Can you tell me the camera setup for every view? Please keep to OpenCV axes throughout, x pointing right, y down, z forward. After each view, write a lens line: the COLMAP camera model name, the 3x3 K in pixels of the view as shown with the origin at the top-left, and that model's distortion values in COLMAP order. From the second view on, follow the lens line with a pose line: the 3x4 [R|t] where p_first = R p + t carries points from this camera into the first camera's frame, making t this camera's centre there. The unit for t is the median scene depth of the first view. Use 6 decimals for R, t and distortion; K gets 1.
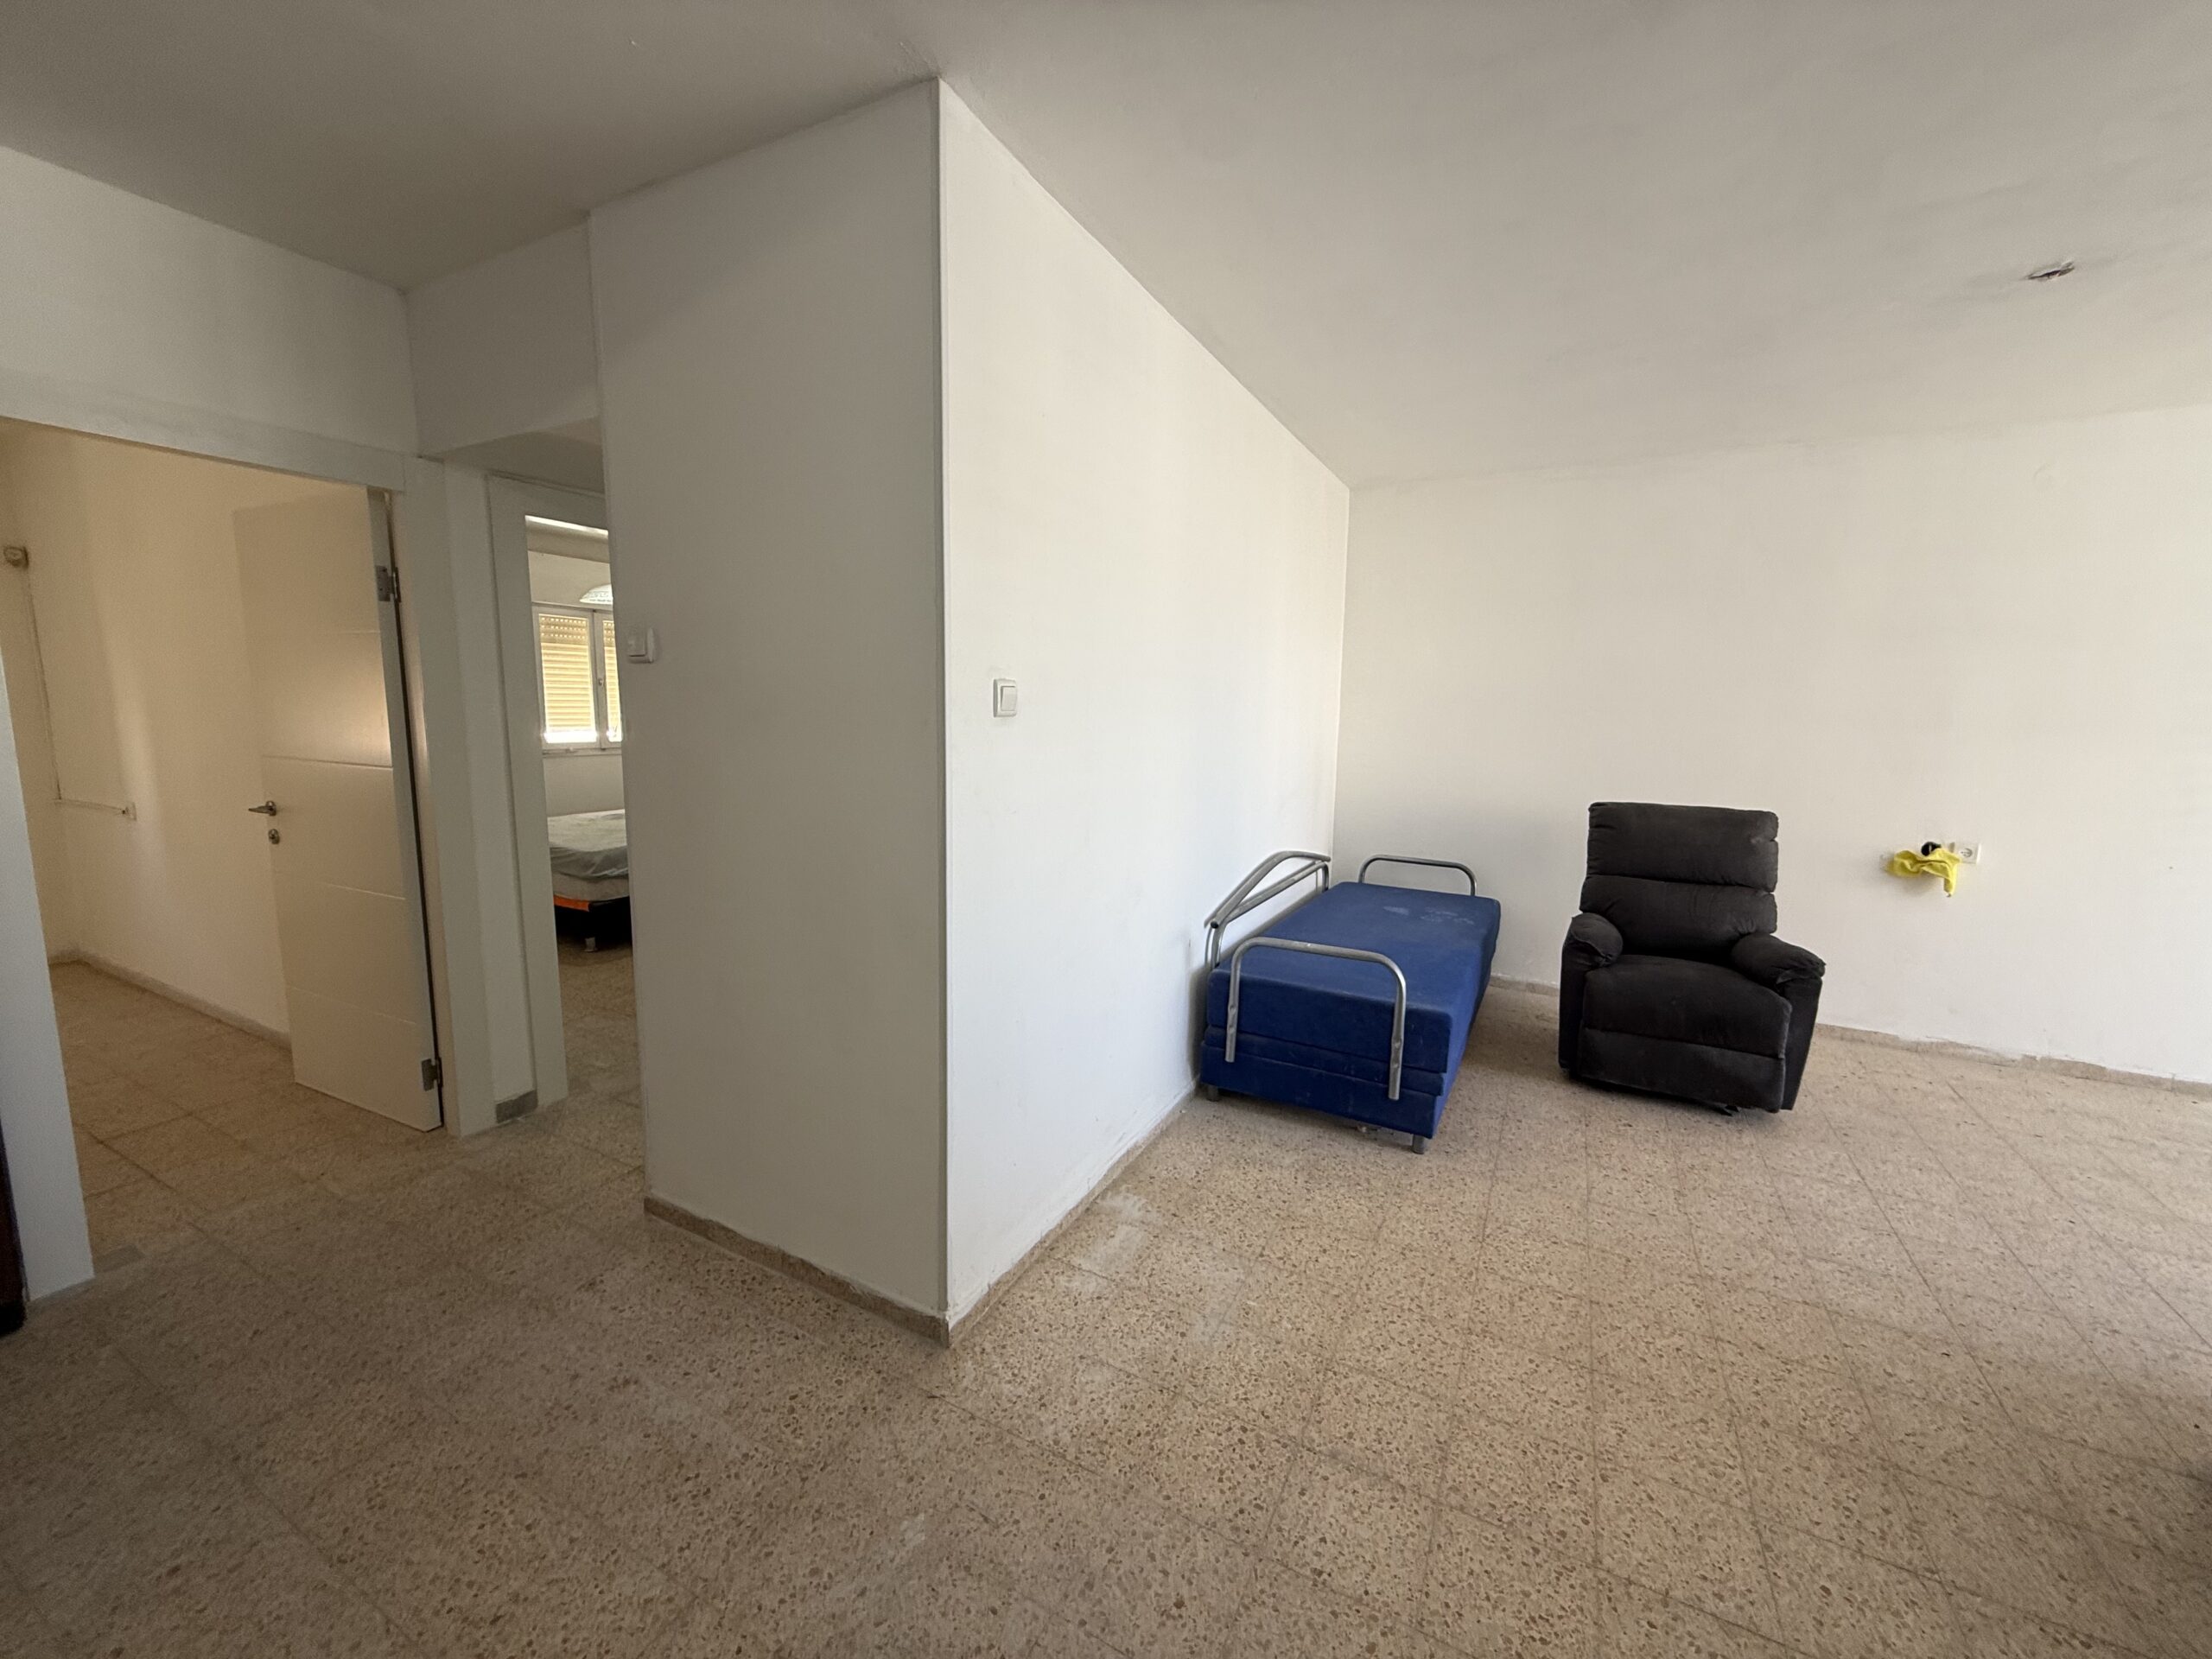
lens RADIAL K [[880.8, 0, 1097.7], [0, 880.8, 824.4], [0, 0, 1]] dist [-0.001310, 0.000099]
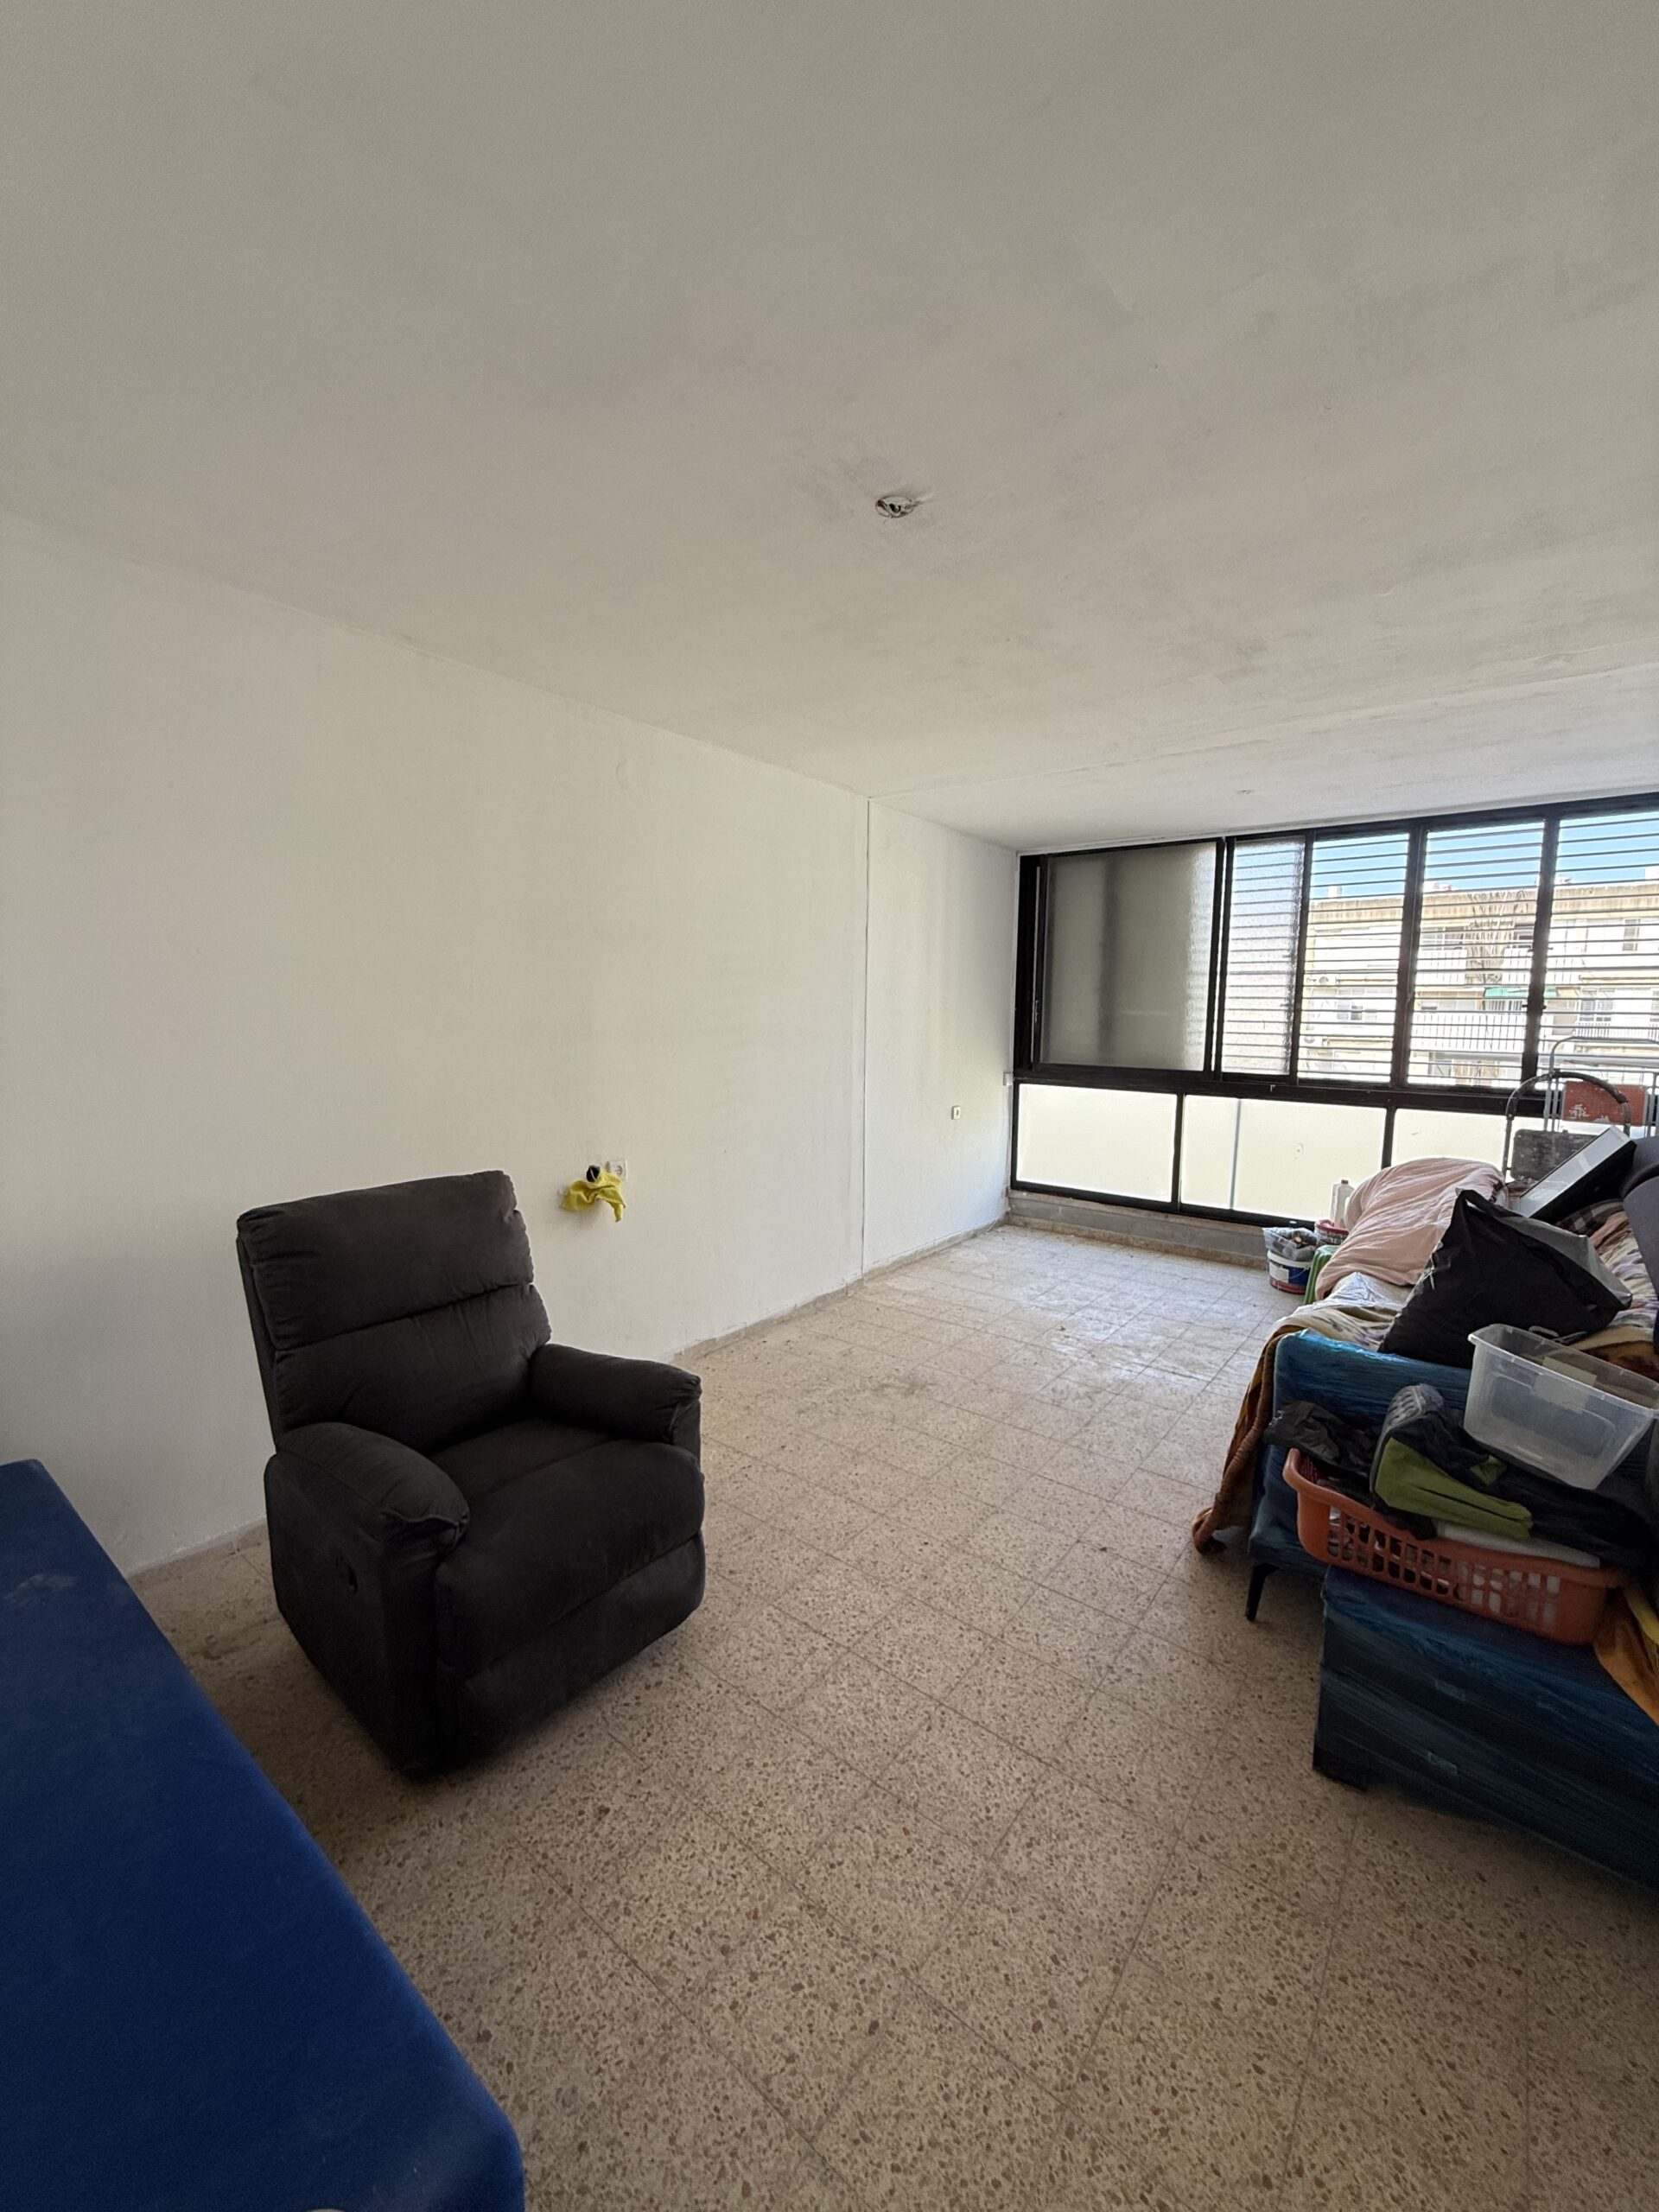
lens RADIAL K [[868.8, 0, 827.1], [0, 868.8, 1102.5], [0, 0, 1]] dist [0.000021, 0.000033]
pose [[0.164362, -0.125804, 0.978345, 0.222434], [0.124052, 0.986595, 0.106024, -0.184285], [-0.978568, 0.103940, 0.177765, 1.028263]]
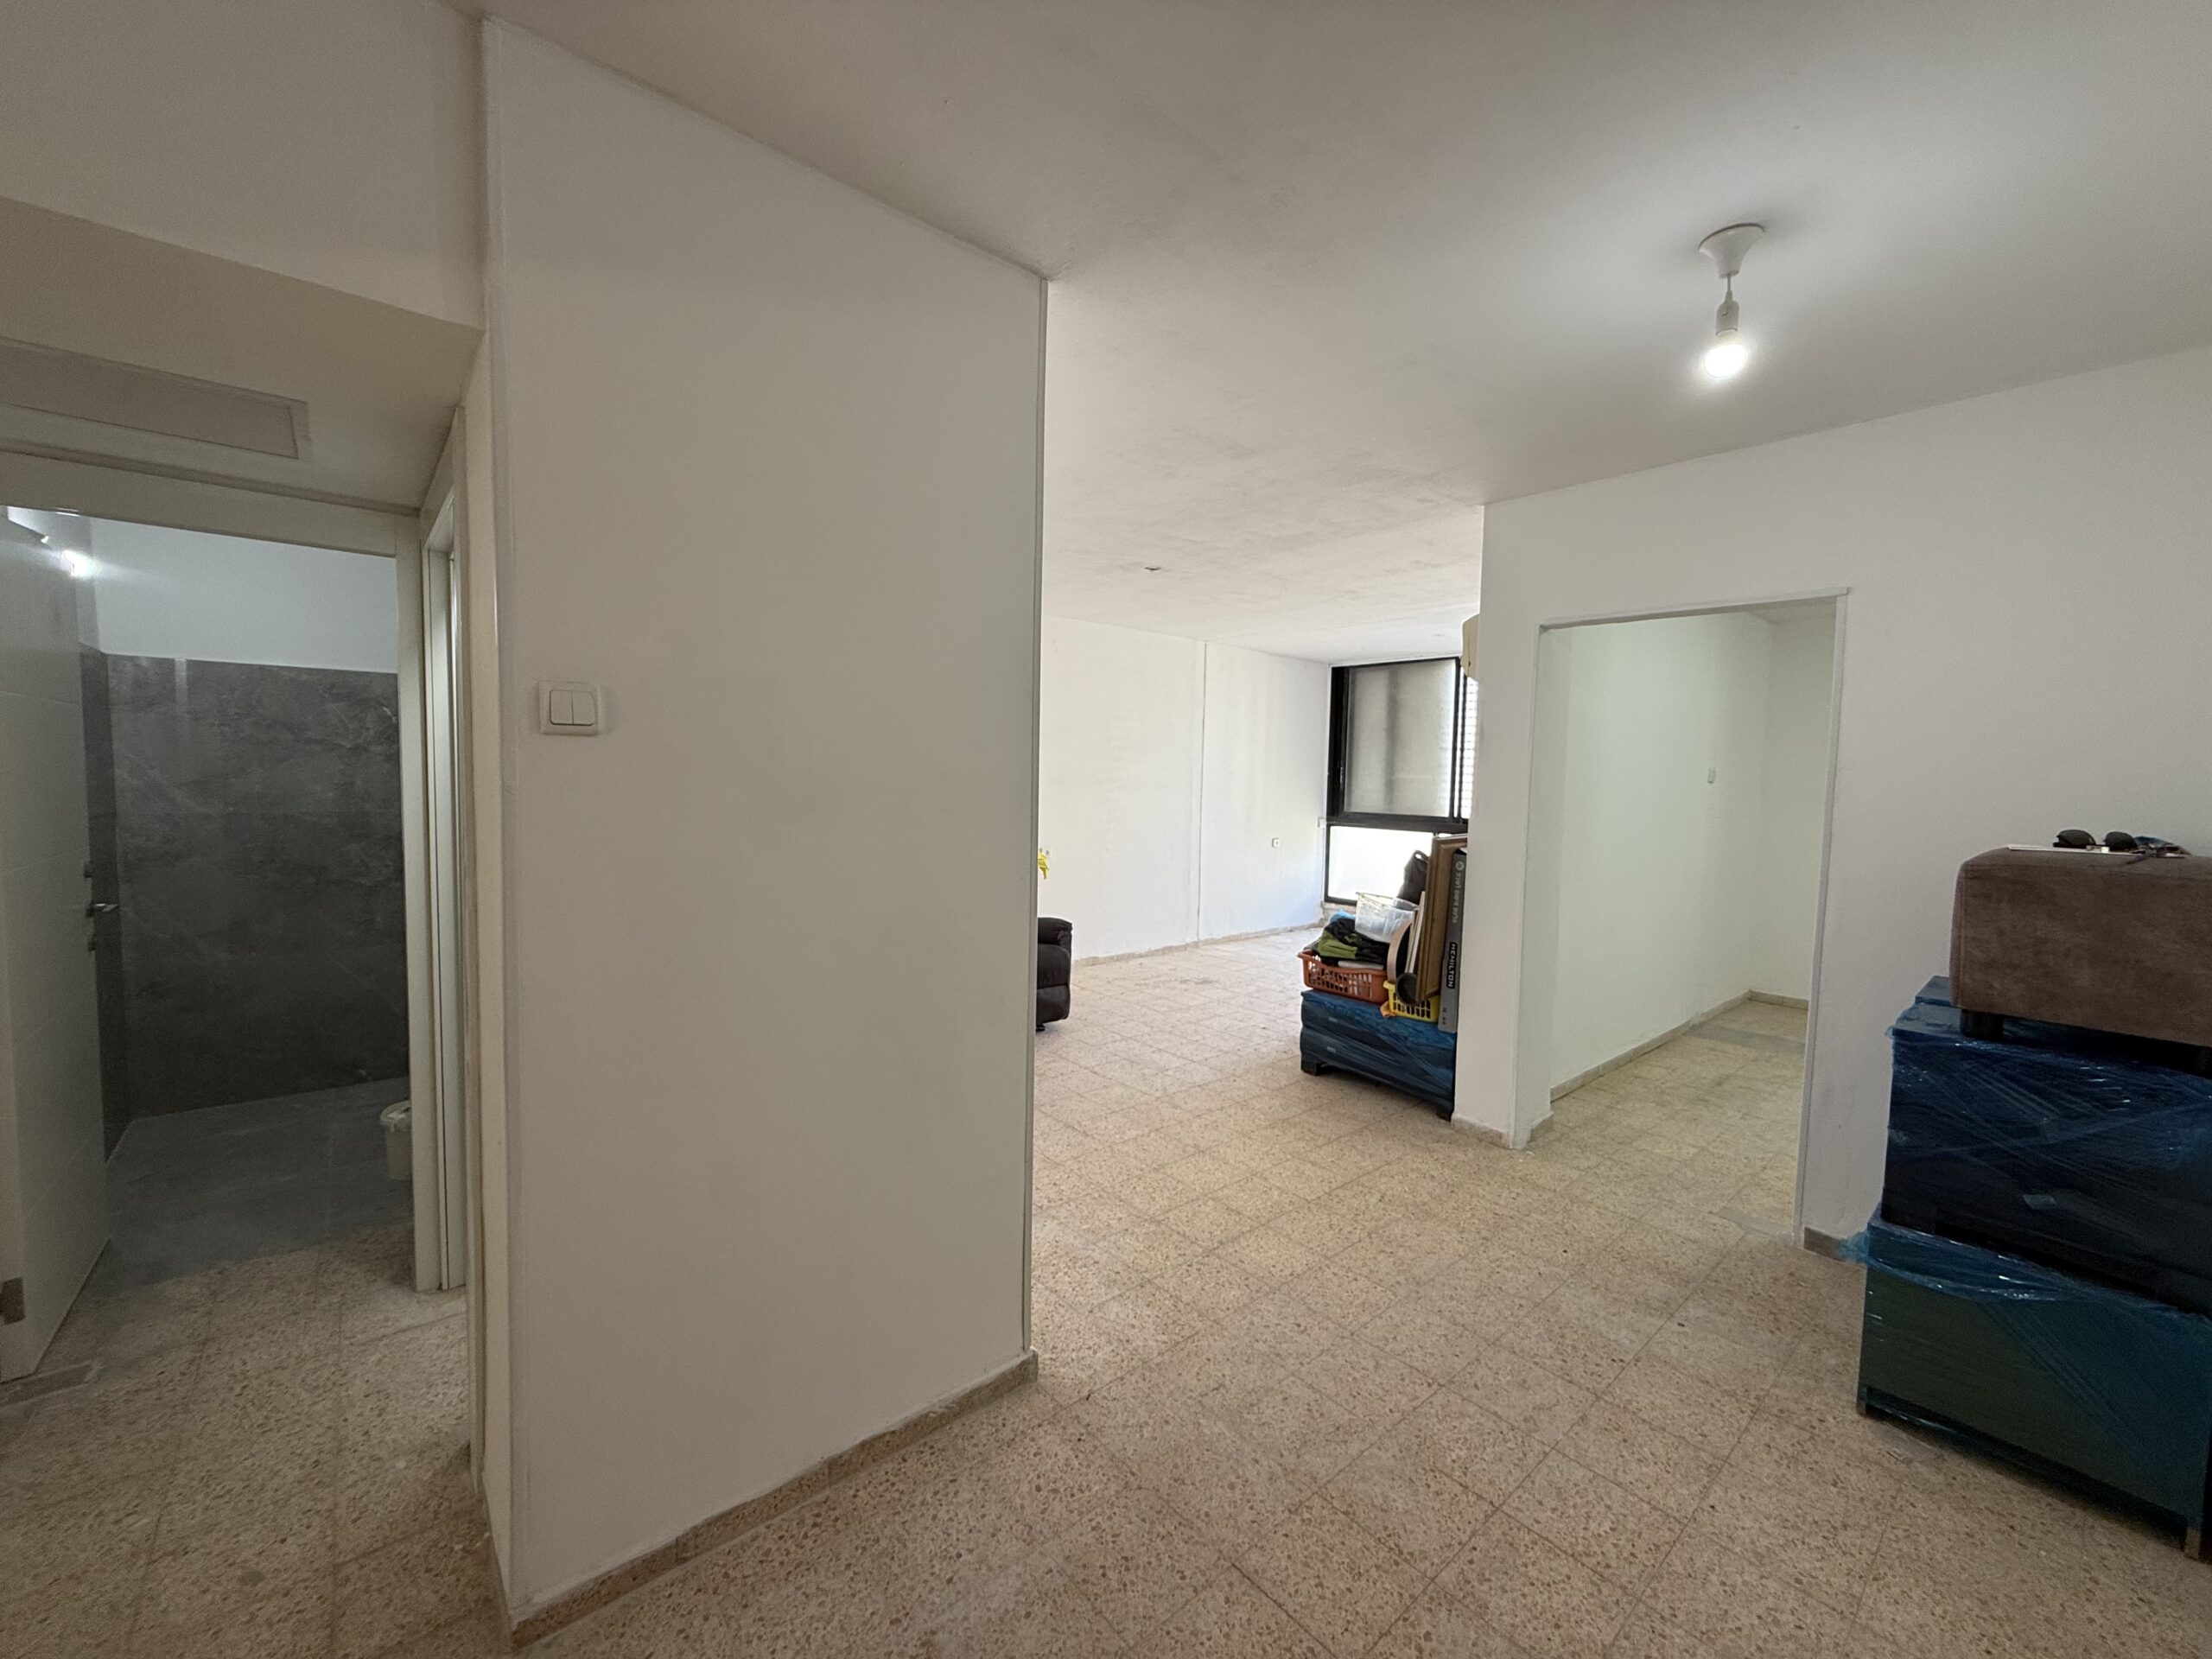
lens RADIAL K [[885.7, 0, 1098.2], [0, 885.7, 824.7], [0, 0, 1]] dist [-0.001771, 0.000067]
pose [[0.362072, -0.063688, 0.929972, -1.022417], [0.109941, 0.993617, 0.025243, -0.095454], [-0.925644, 0.093103, 0.366763, 0.425768]]
